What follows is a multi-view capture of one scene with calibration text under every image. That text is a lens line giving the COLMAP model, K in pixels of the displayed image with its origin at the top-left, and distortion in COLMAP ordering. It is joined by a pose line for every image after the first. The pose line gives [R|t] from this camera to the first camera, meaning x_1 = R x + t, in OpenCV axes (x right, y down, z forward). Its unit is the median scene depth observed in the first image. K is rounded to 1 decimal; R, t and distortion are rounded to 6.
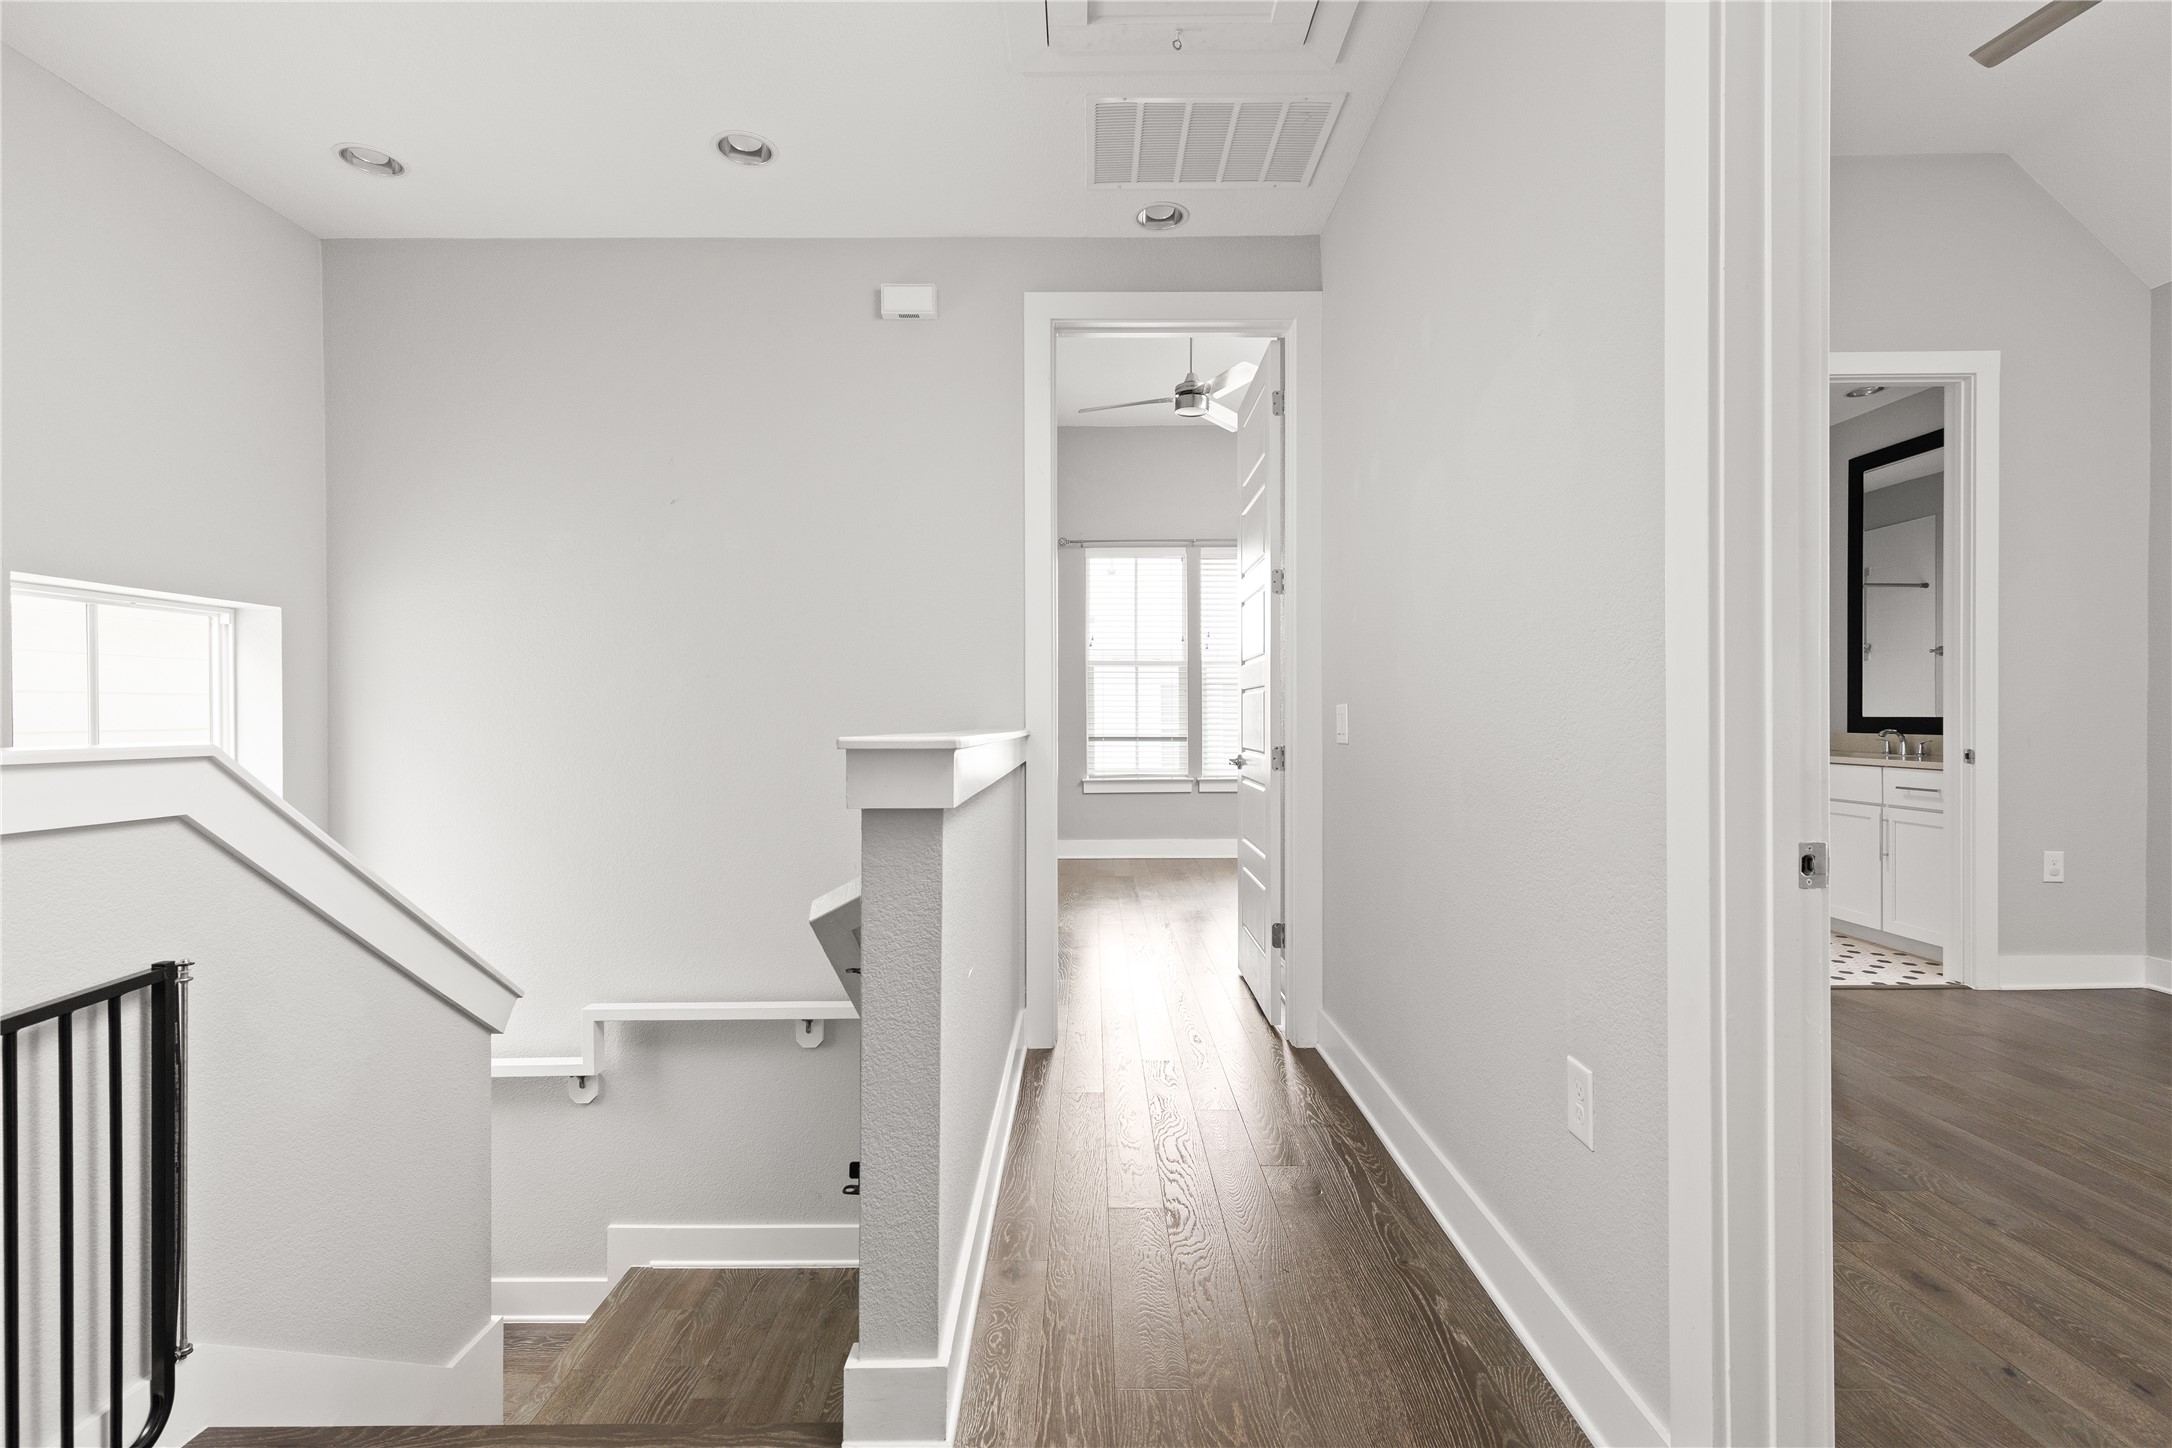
lens RADIAL K [[971.9, 0, 1092.3], [0, 971.9, 714.4], [0, 0, 1]] dist [0.002440, -0.000104]
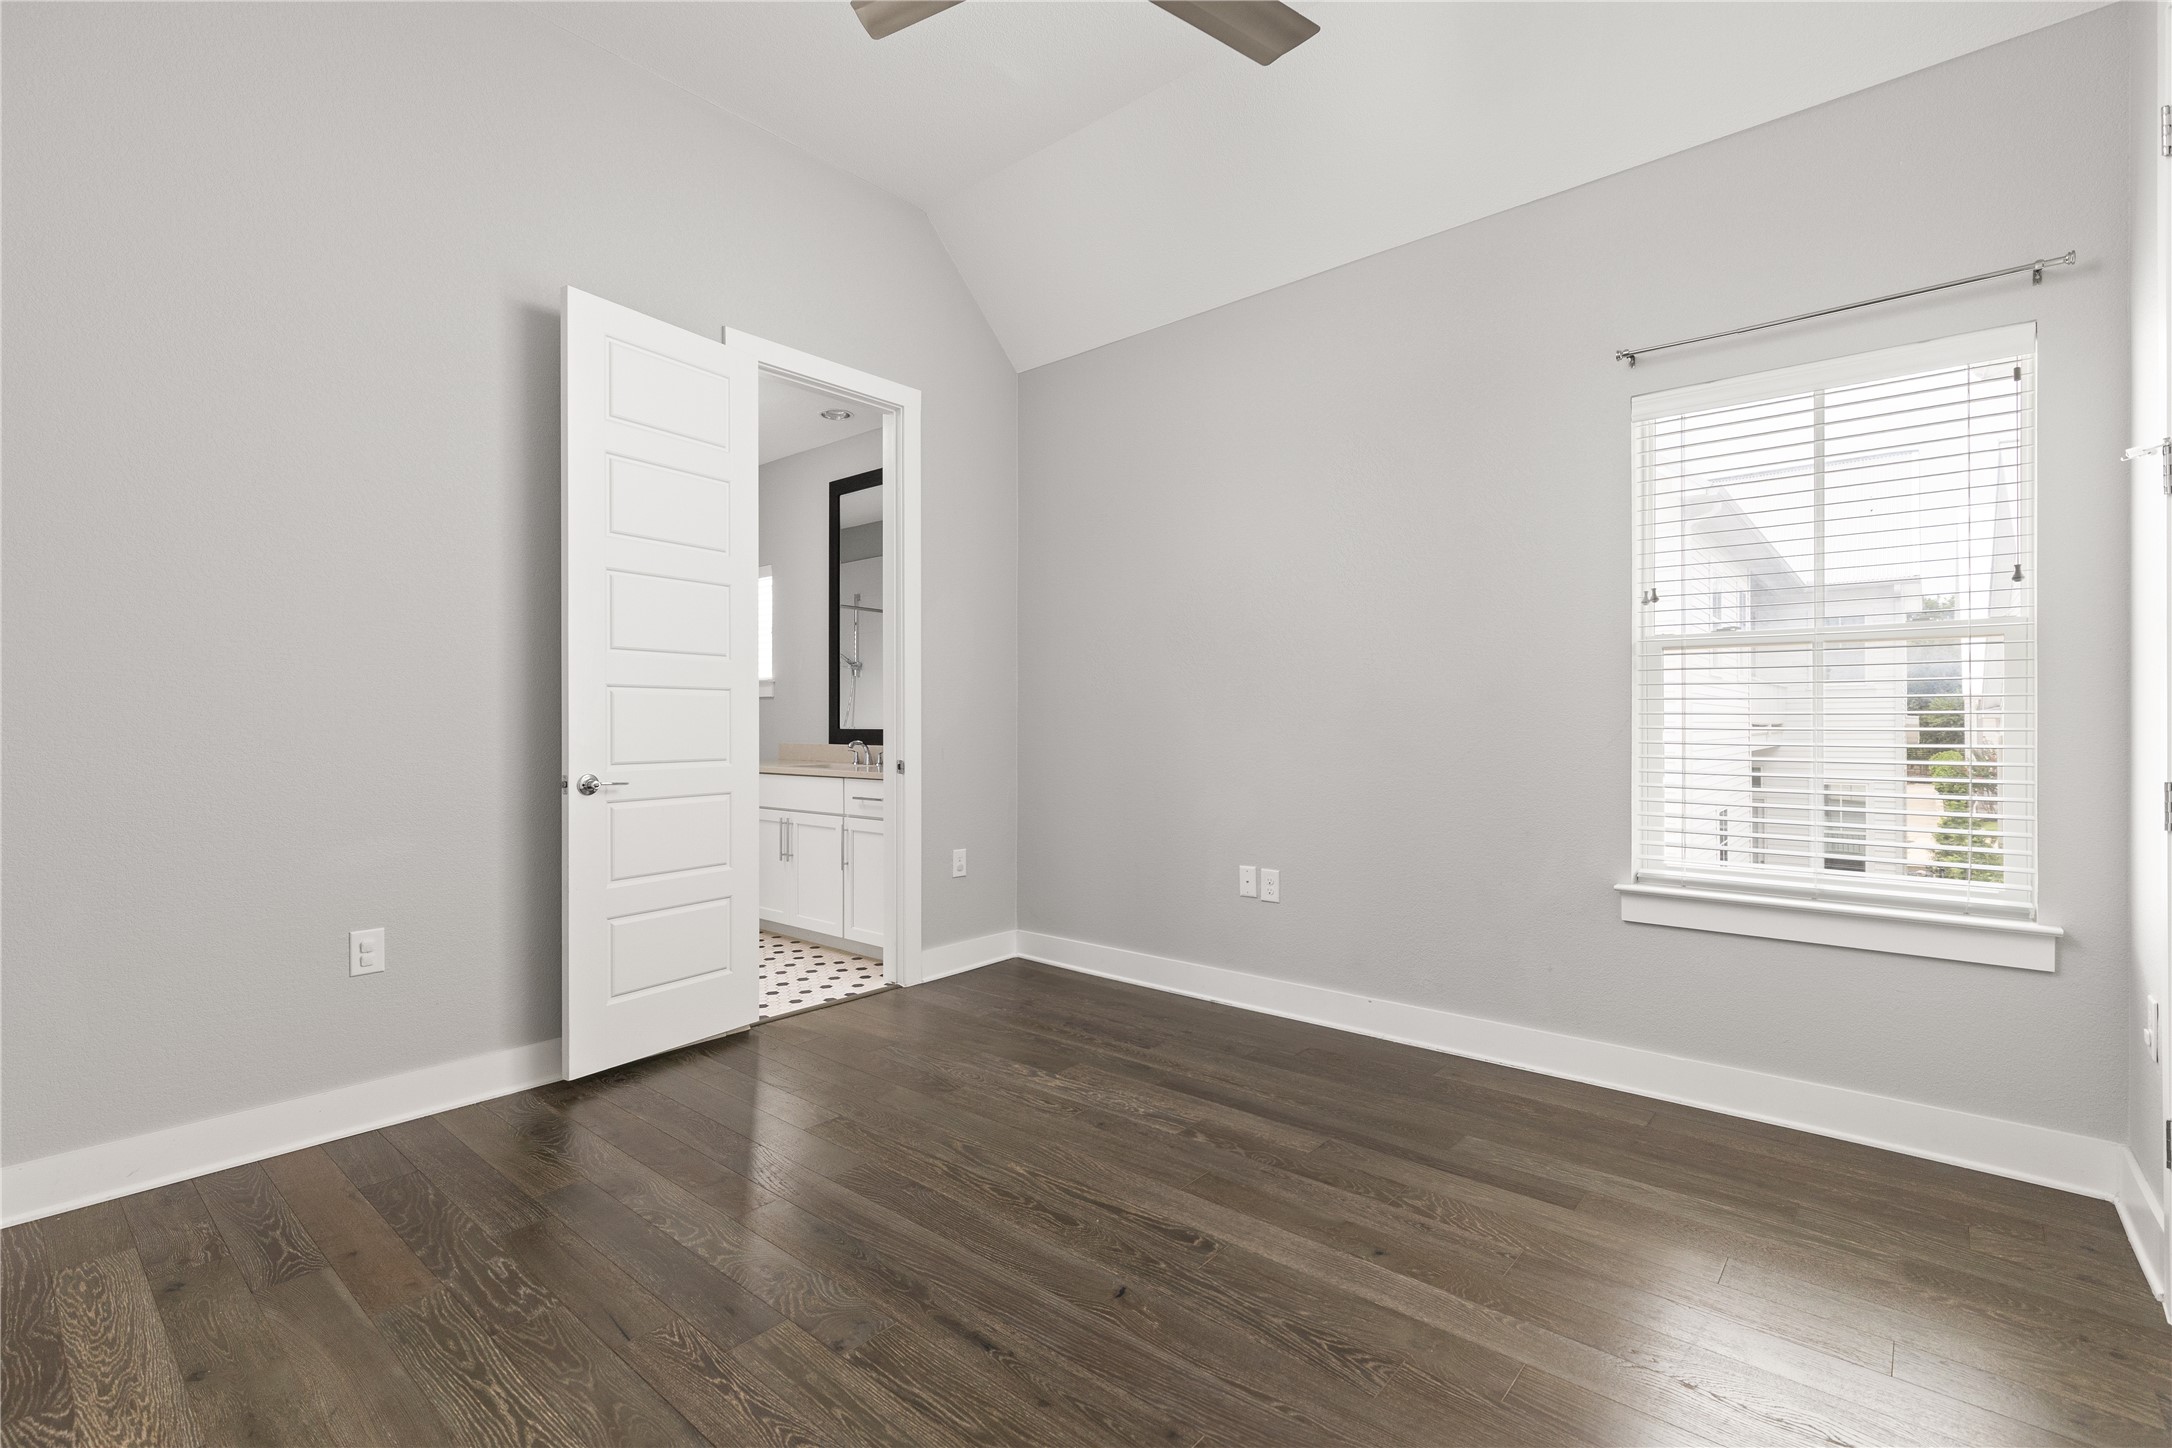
lens RADIAL K [[971.9, 0, 1092.3], [0, 971.9, 714.4], [0, 0, 1]] dist [0.002440, -0.000104]
pose [[0.645961, 0.005340, 0.763352, 0.221104], [0.002995, 0.999950, -0.009529, -0.002861], [-0.763365, 0.008442, 0.645913, 0.153799]]
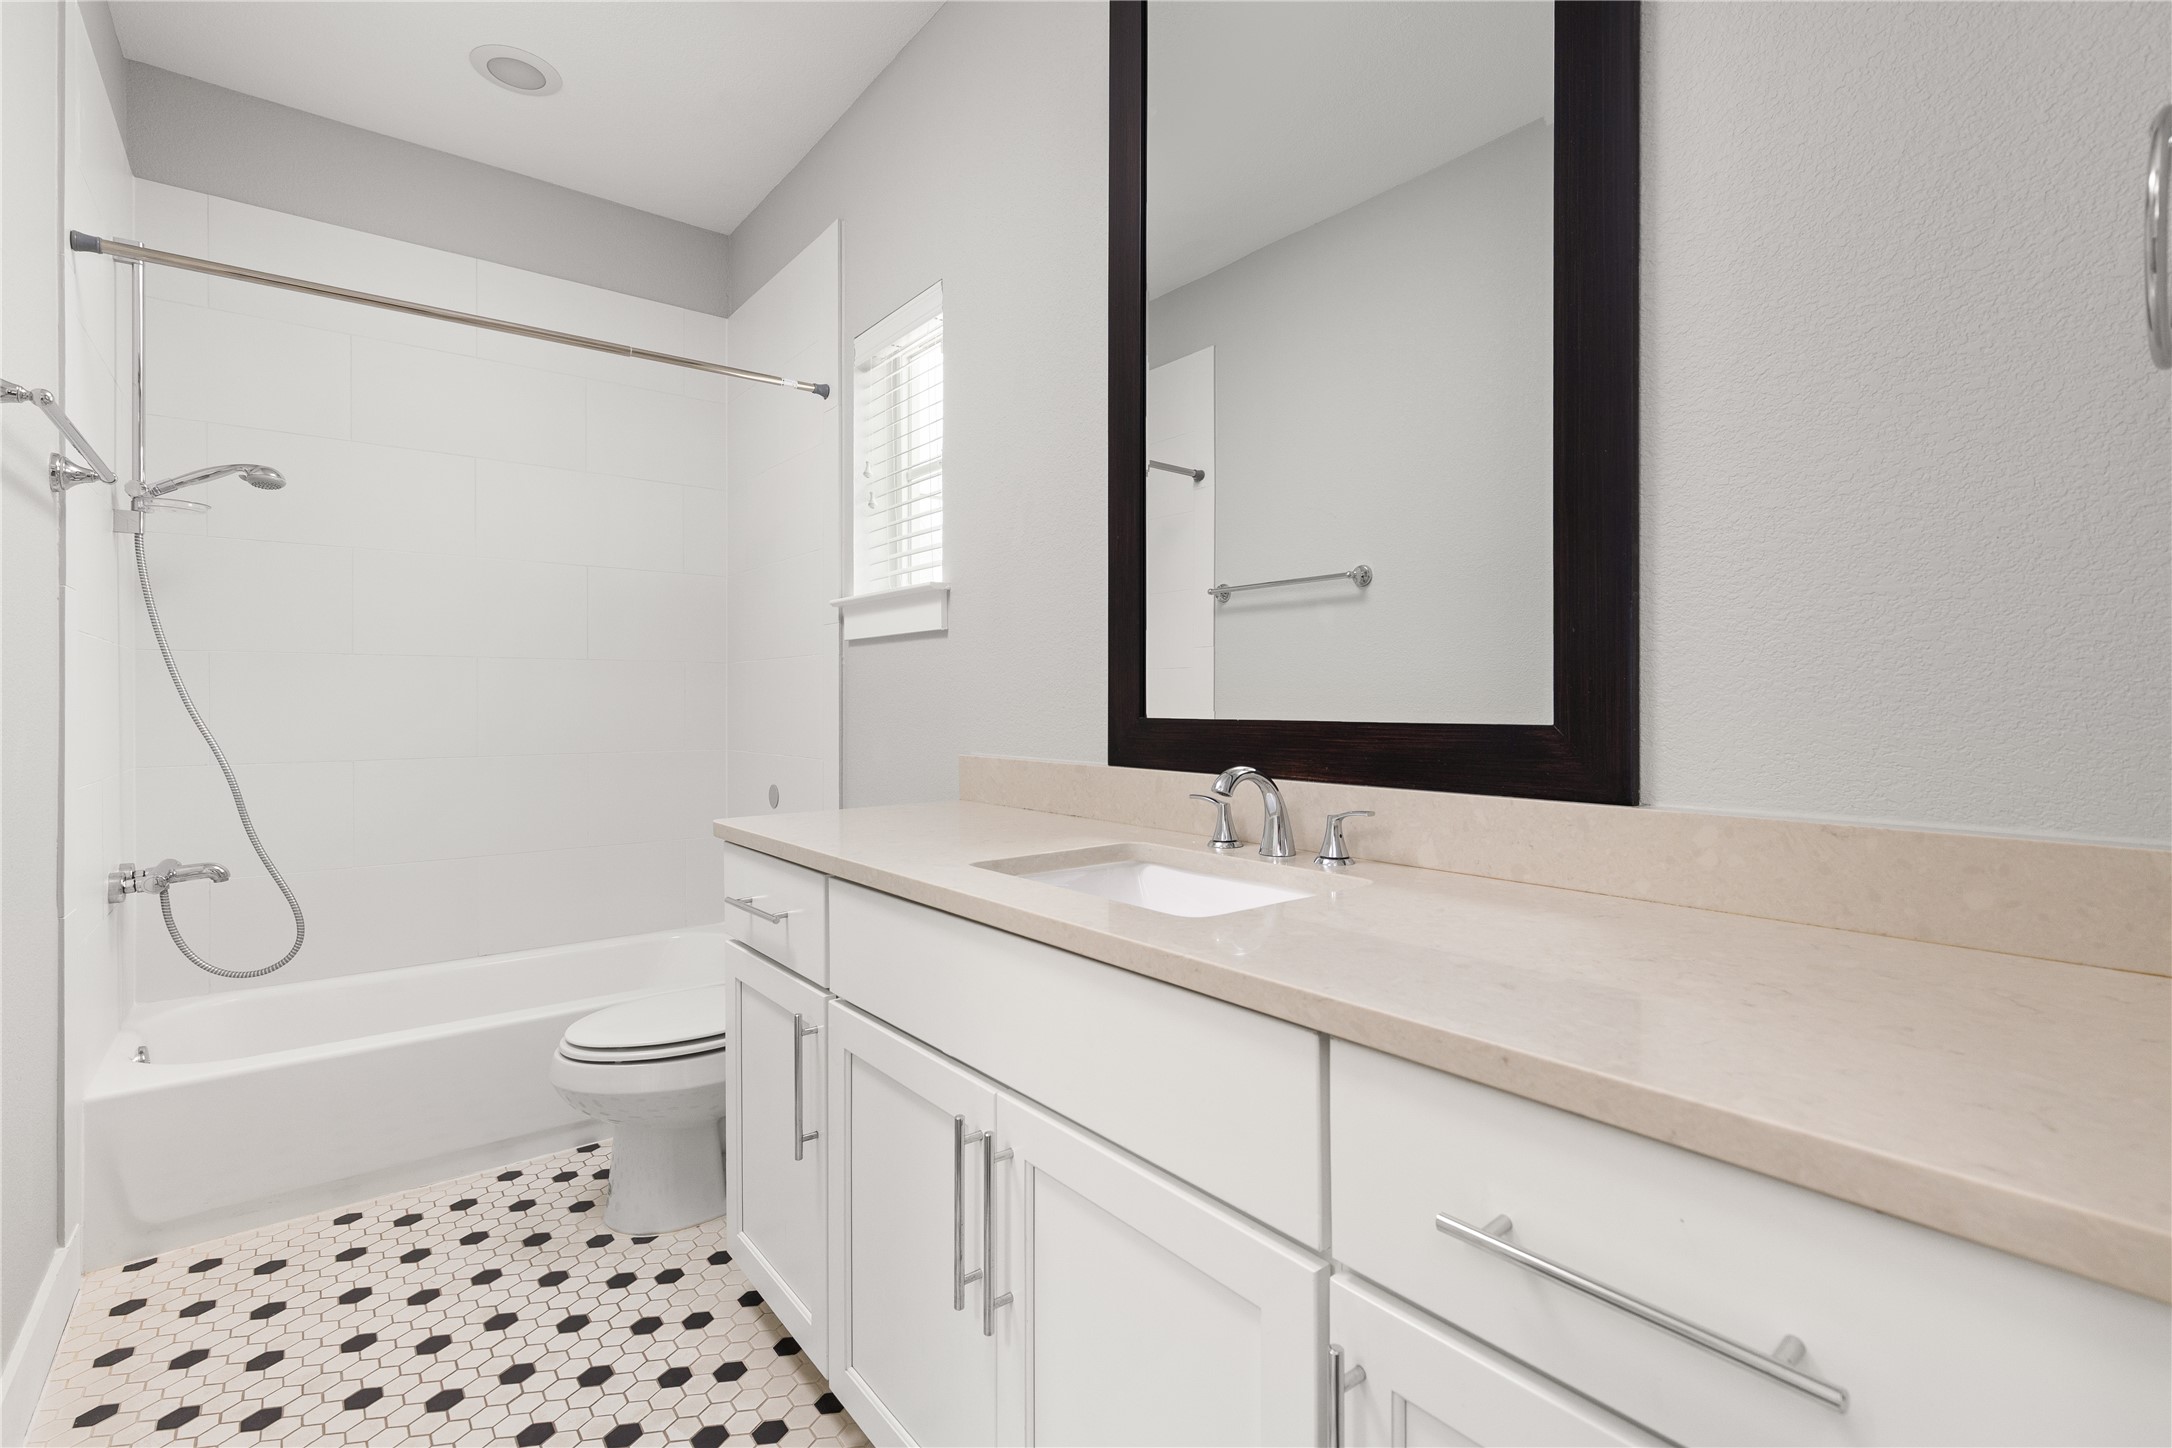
lens RADIAL K [[995.6, 0, 1035.9], [0, 995.6, 725.7], [0, 0, 1]] dist [0.002102, -0.000040]
pose [[0.809319, -0.007626, 0.587320, 0.748885], [-0.002142, 0.999871, 0.015934, 0.000117], [-0.587365, -0.014154, 0.809198, 0.994488]]
